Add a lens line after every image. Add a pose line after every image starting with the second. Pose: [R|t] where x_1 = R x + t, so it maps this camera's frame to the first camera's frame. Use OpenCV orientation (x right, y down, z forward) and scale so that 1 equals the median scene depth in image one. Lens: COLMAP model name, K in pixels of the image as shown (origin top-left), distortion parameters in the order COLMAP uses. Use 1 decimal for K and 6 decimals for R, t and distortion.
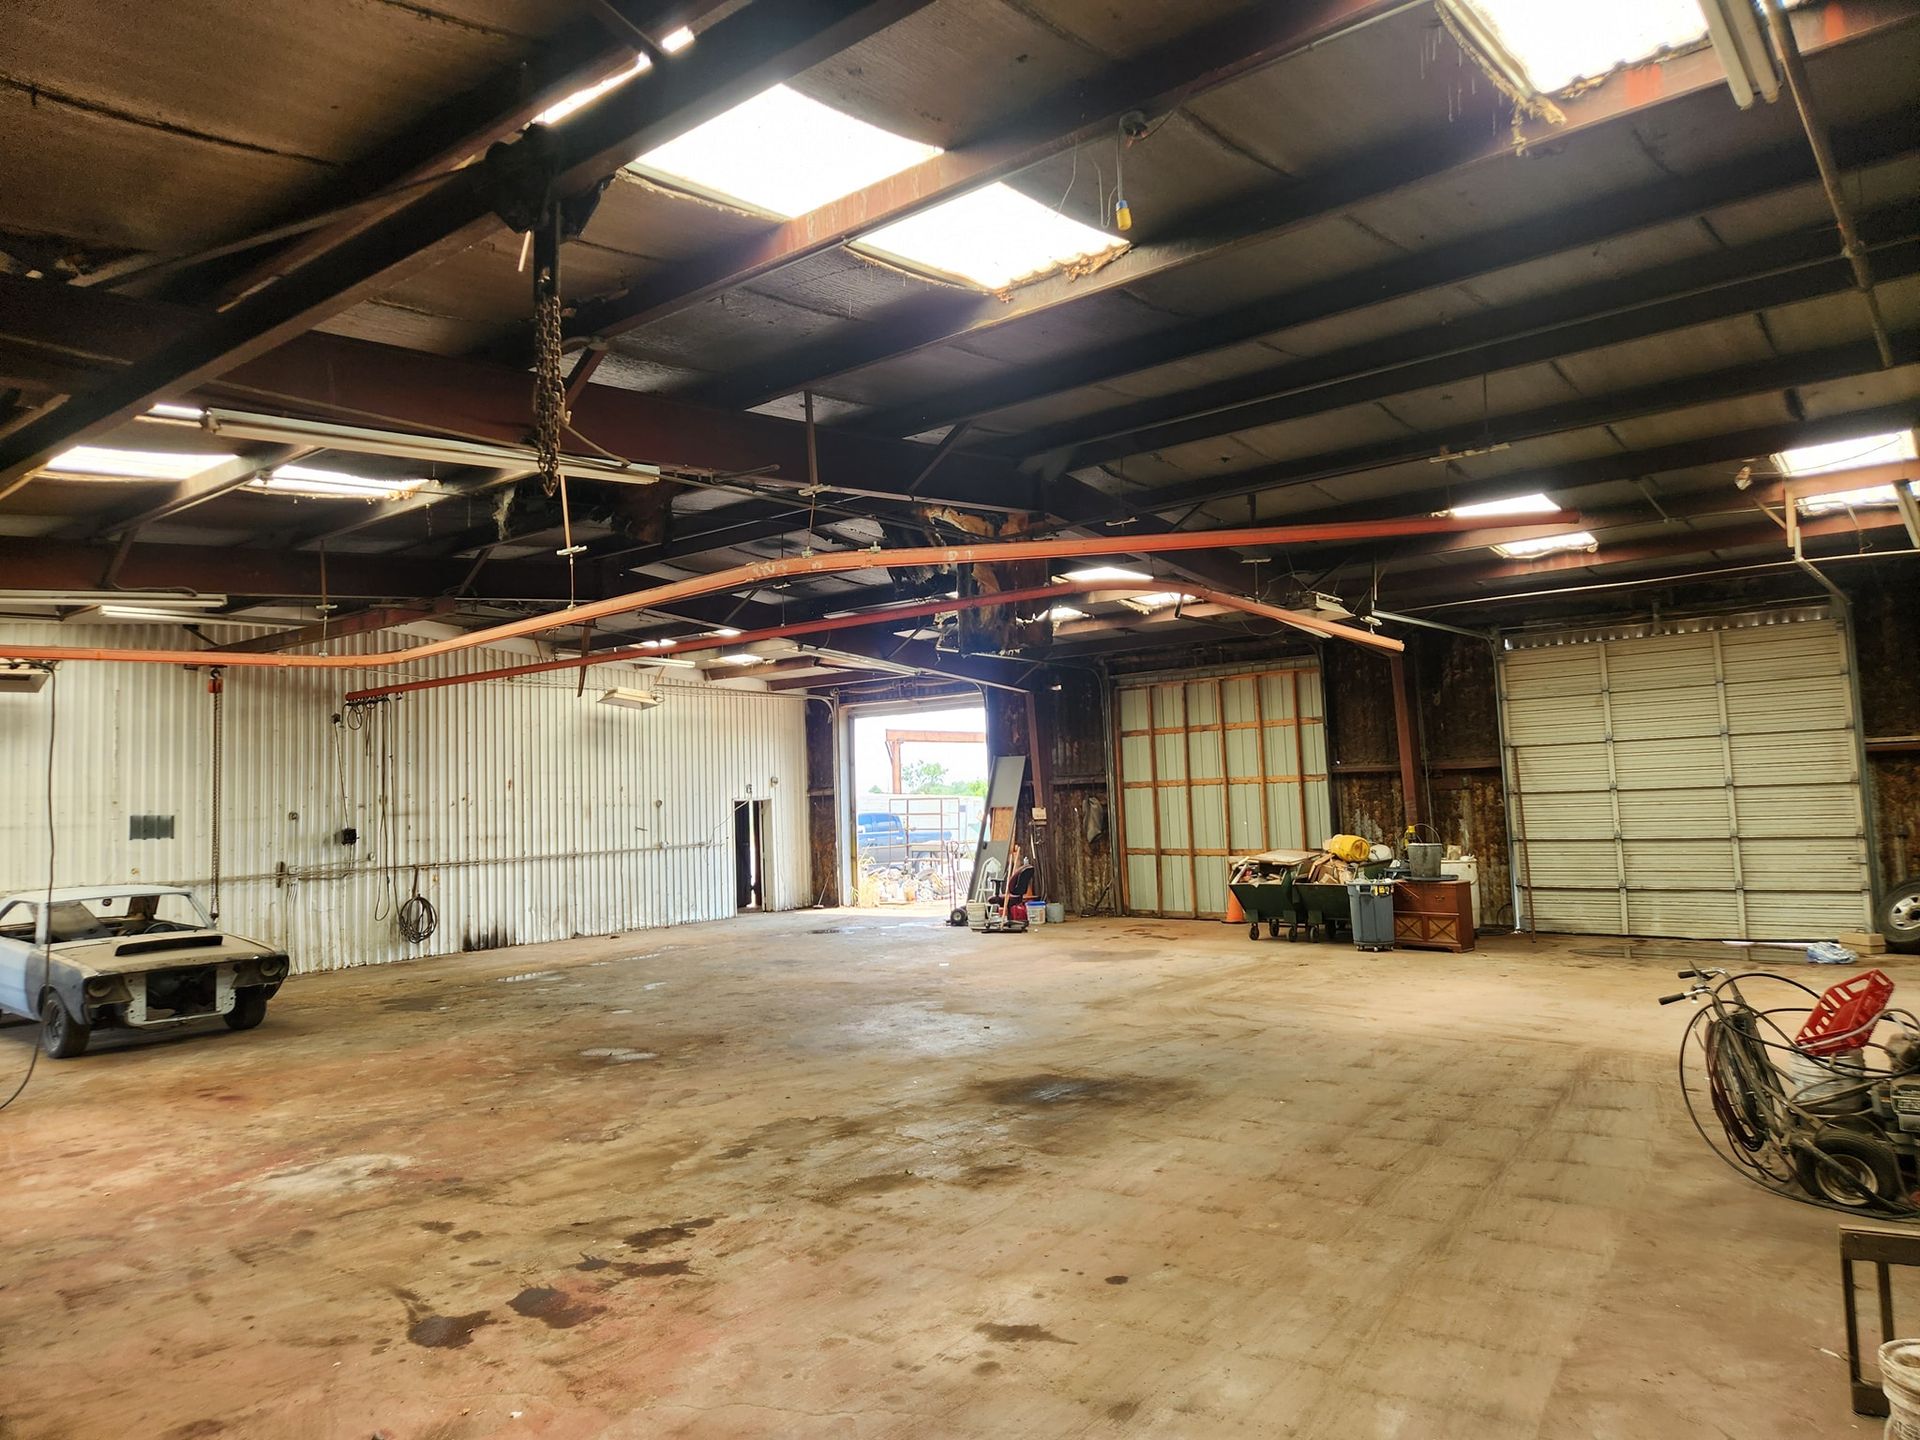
lens RADIAL K [[1285.0, 0, 962.9], [0, 1285.0, 708.9], [0, 0, 1]] dist [0.054851, -0.048052]
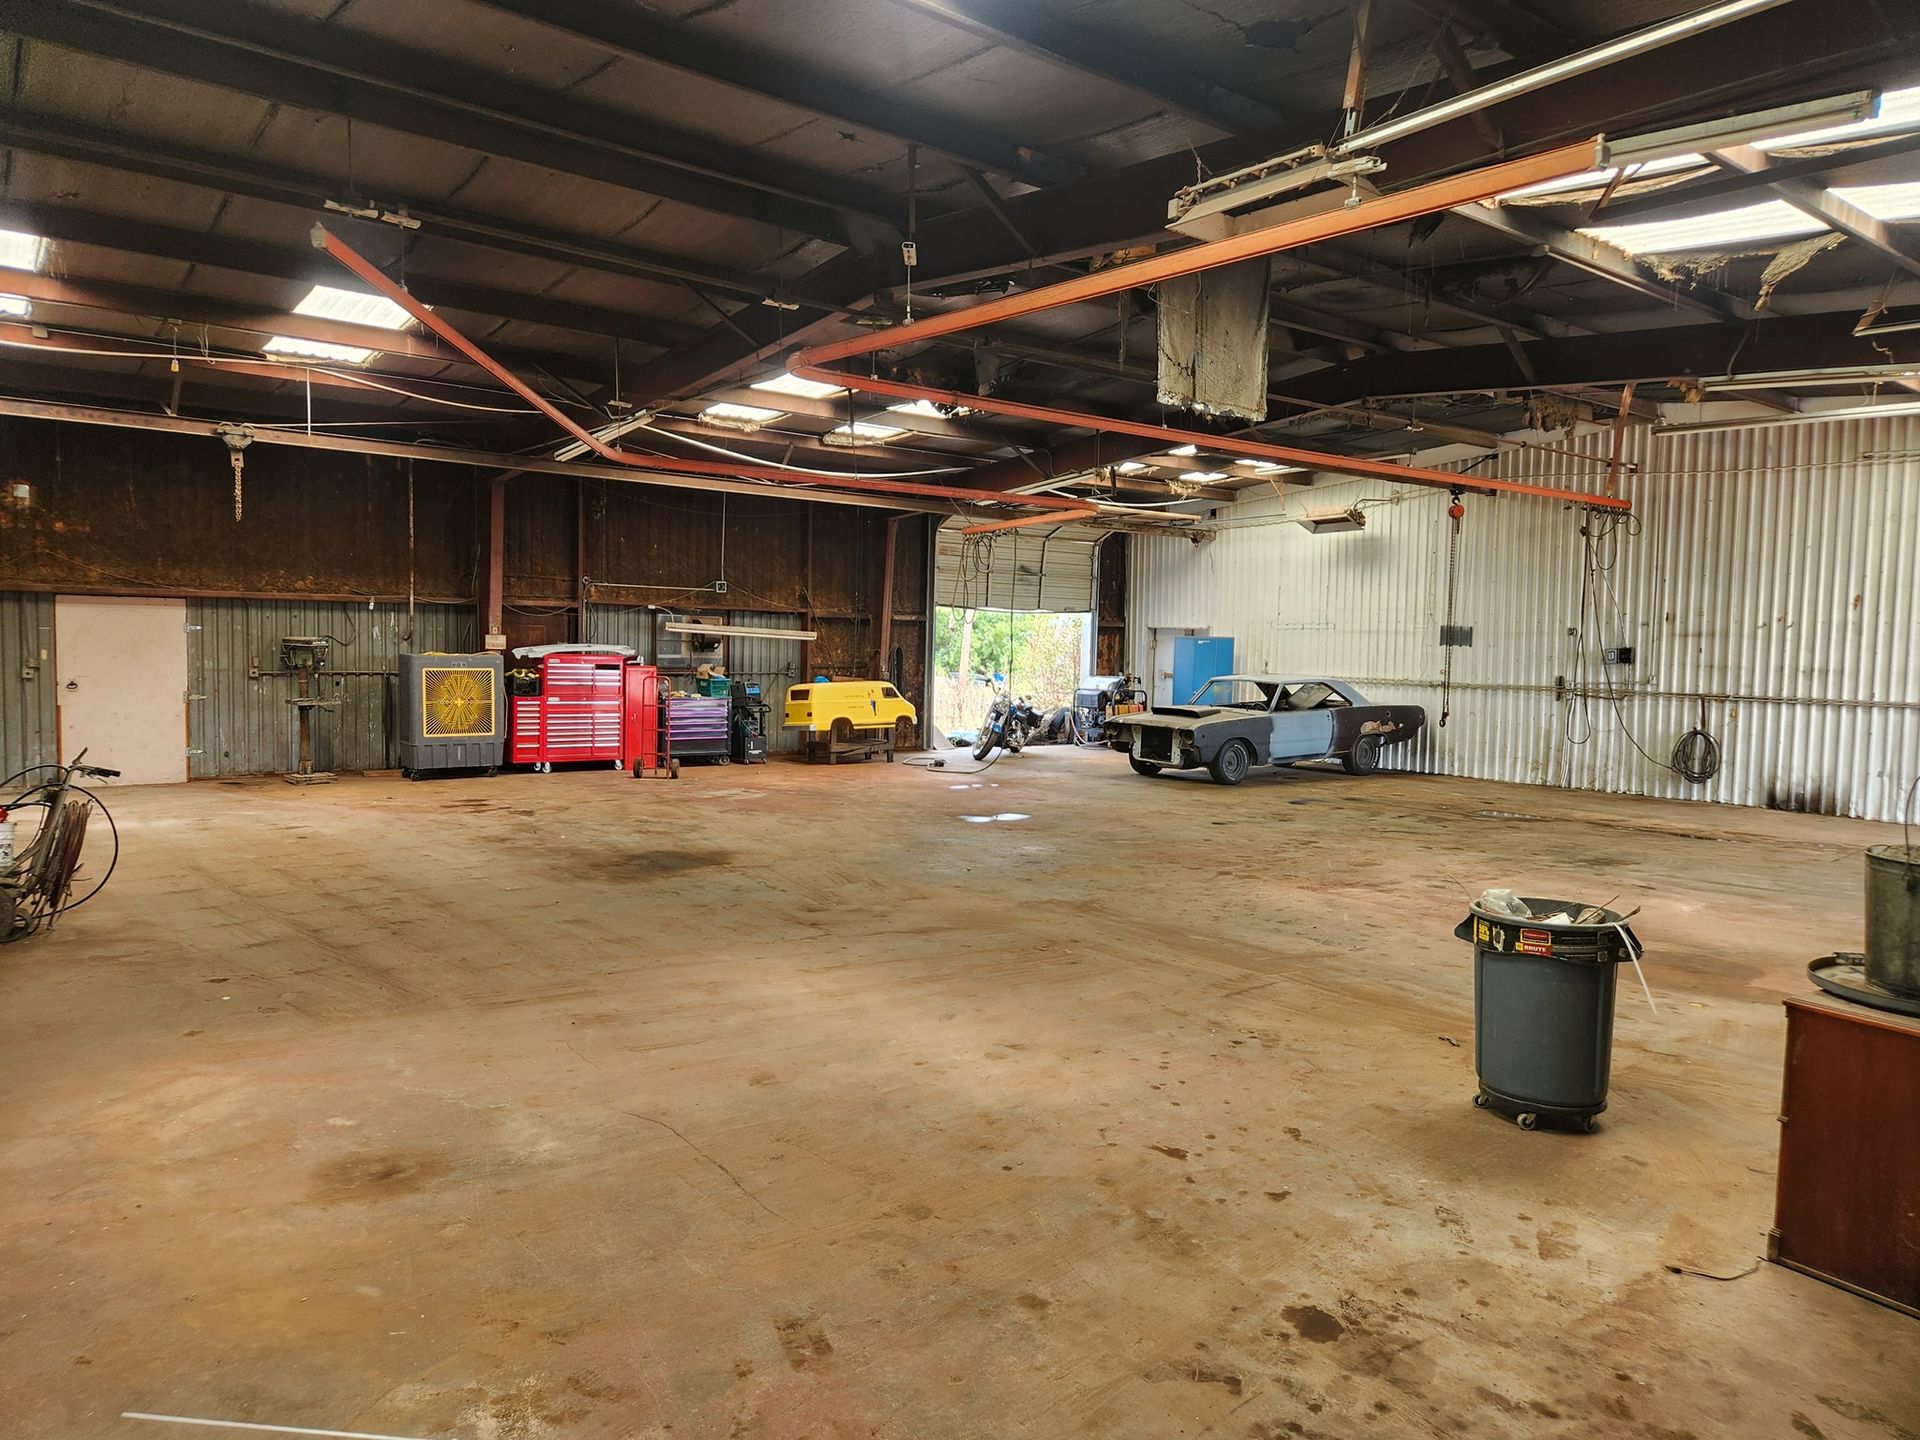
lens RADIAL K [[1285.0, 0, 962.1], [0, 1285.0, 704.6], [0, 0, 1]] dist [0.054851, -0.048052]
pose [[-0.226718, 0.083549, -0.970370, 0.546215], [0.052769, 0.995904, 0.073418, 0.038920], [0.972530, -0.034560, -0.230198, 0.742820]]
